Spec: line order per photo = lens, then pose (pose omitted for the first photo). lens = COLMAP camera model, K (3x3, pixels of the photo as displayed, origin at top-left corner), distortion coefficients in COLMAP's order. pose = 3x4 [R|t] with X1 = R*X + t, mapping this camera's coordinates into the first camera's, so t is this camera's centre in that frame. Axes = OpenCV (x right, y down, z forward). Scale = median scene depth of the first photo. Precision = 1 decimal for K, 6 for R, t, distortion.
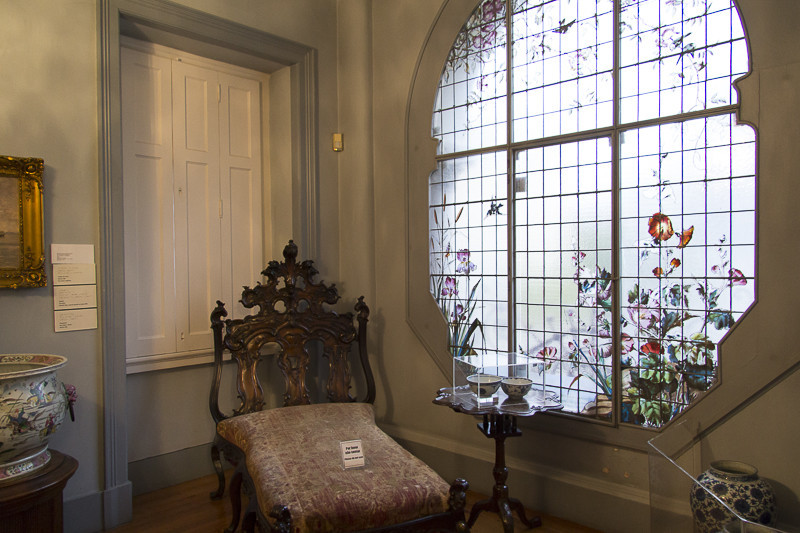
lens RADIAL K [[600.4, 0, 399.1], [0, 600.4, 273.6], [0, 0, 1]] dist [0.001724, -0.004212]
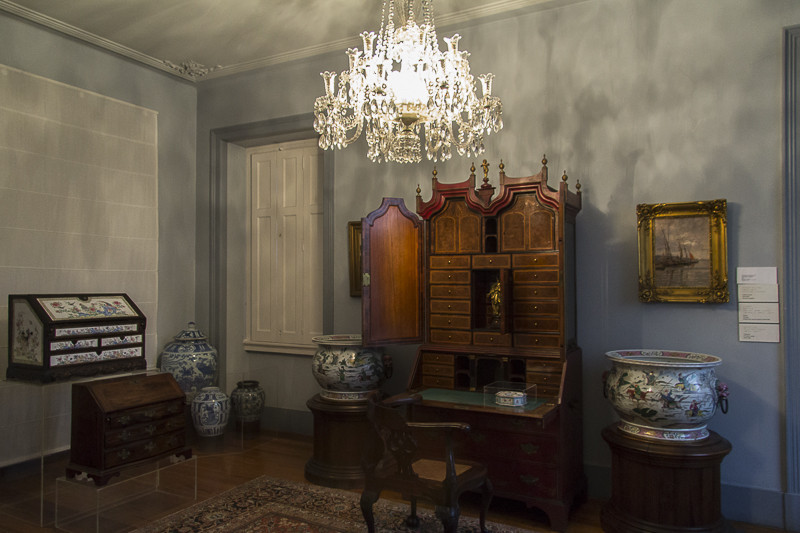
lens RADIAL K [[600.4, 0, 400.0], [0, 600.4, 272.1], [0, 0, 1]] dist [0.001724, -0.004212]
pose [[0.241037, -0.010464, -0.970460, 0.426431], [-0.019763, 0.999682, -0.015688, -0.007675], [0.970315, 0.022960, 0.240753, 0.054254]]
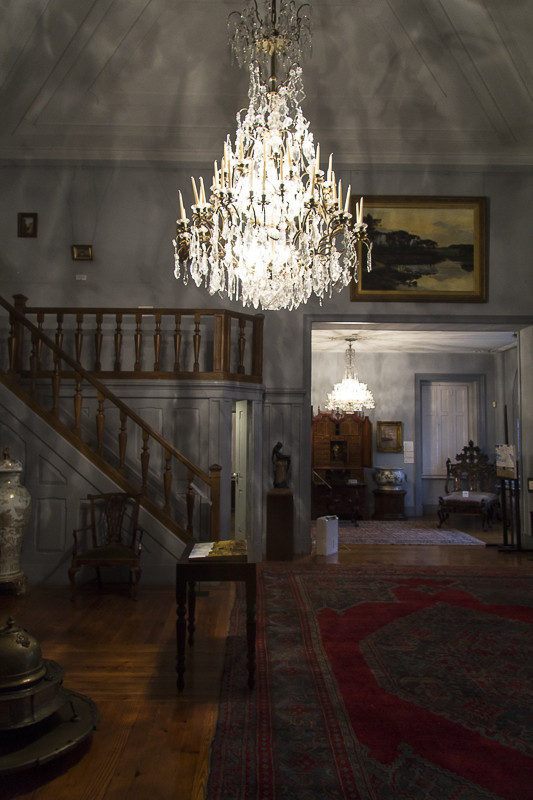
lens RADIAL K [[600.4, 0, 265.1], [0, 600.4, 398.3], [0, 0, 1]] dist [0.001724, -0.004212]
pose [[0.703600, -0.038838, -0.709534, 1.672344], [-0.027704, 0.996247, -0.082005, 0.020067], [0.710056, 0.077355, 0.699883, -2.555723]]
